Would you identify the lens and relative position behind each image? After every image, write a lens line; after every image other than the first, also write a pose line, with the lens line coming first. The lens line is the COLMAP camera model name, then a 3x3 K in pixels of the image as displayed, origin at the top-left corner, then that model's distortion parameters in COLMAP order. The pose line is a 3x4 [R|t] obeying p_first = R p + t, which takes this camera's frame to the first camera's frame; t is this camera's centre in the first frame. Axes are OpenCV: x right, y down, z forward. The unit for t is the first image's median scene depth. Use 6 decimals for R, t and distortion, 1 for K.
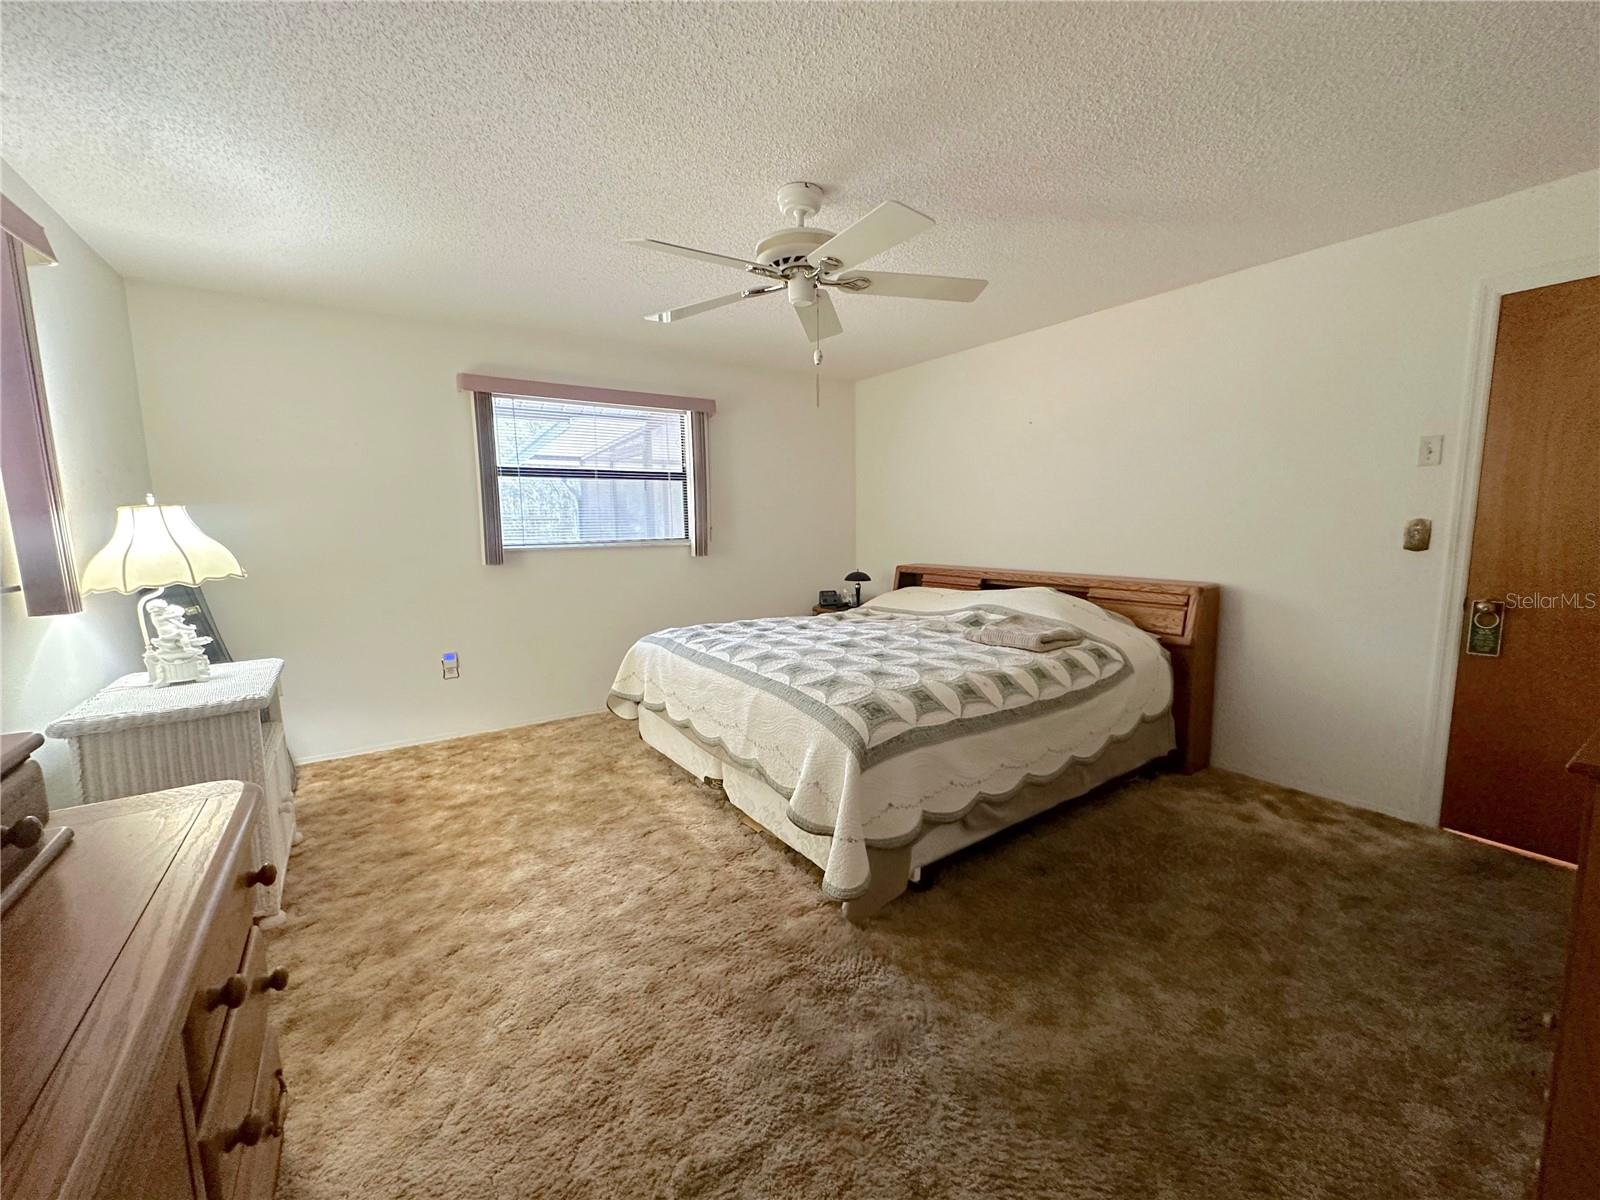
lens RADIAL K [[639.9, 0, 797.5], [0, 639.9, 600.6], [0, 0, 1]] dist [-0.002910, 0.000040]
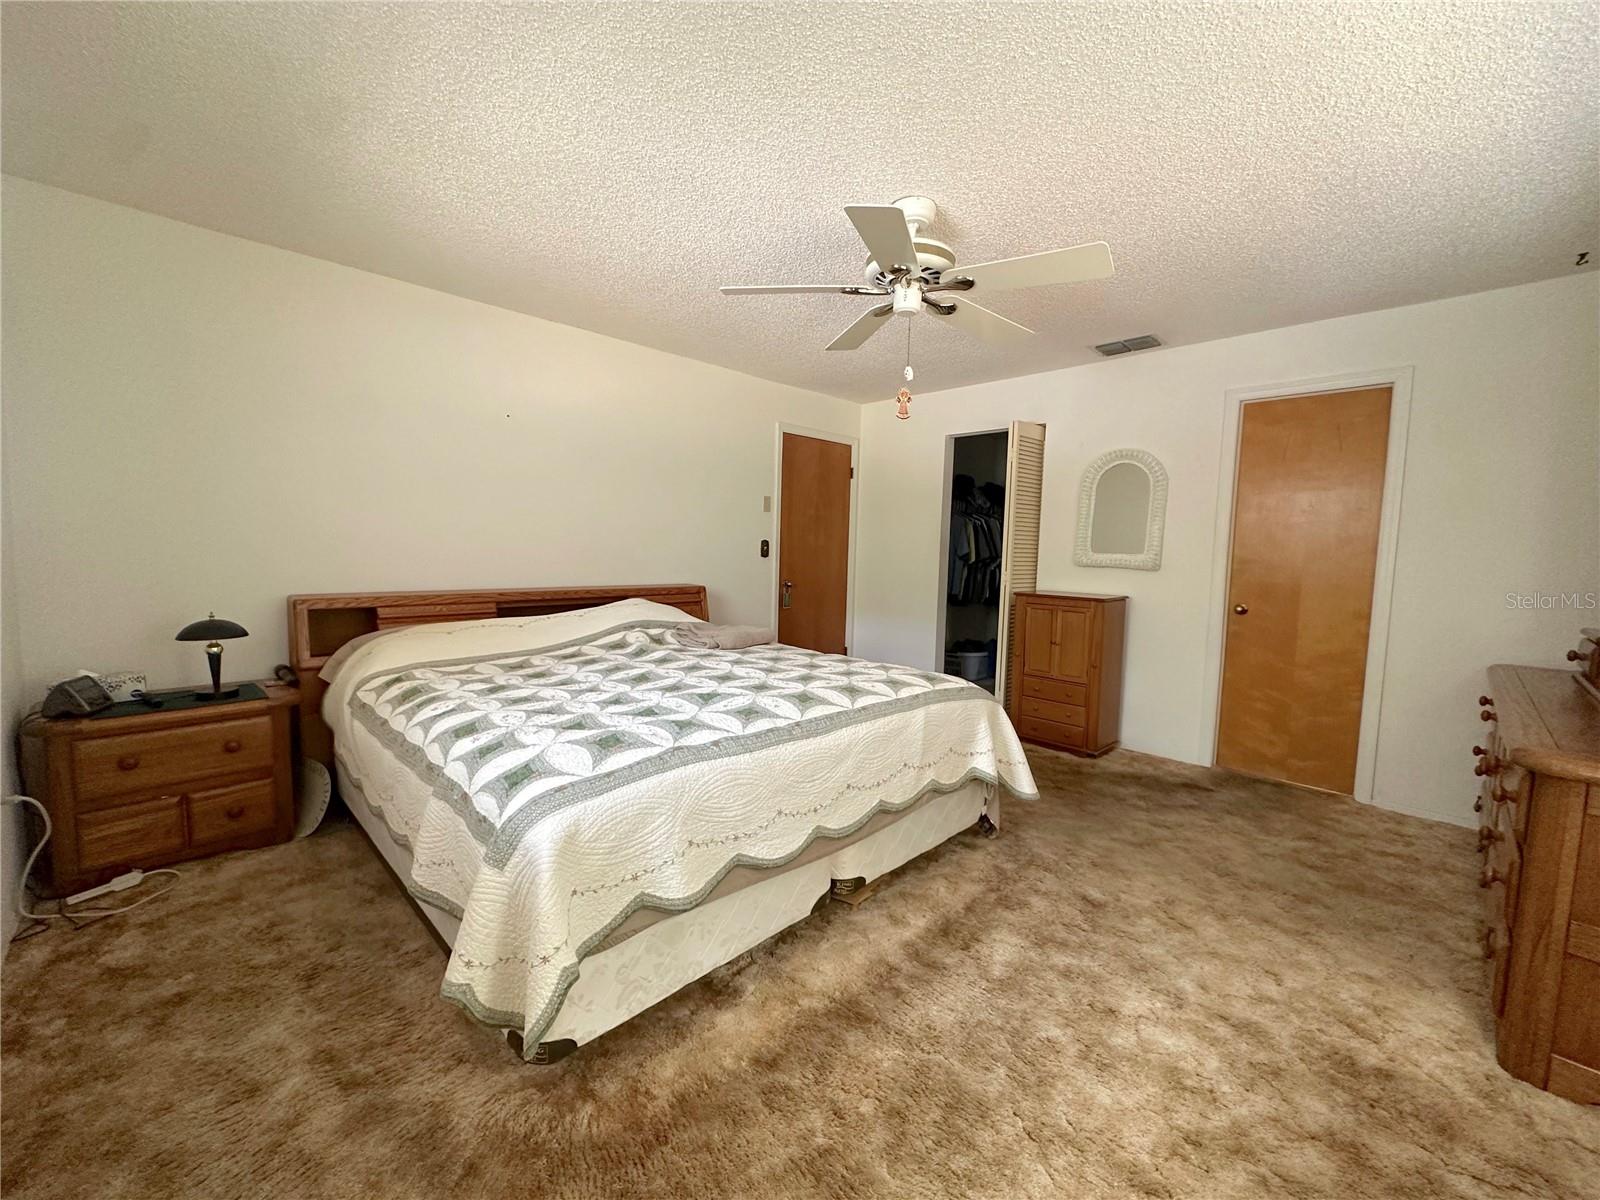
lens RADIAL K [[639.9, 0, 797.5], [0, 639.9, 600.6], [0, 0, 1]] dist [-0.002910, 0.000040]
pose [[-0.182215, -0.074429, 0.980438, -0.900444], [0.101011, 0.990438, 0.093961, -0.119741], [-0.978056, 0.116157, -0.172954, 1.278285]]
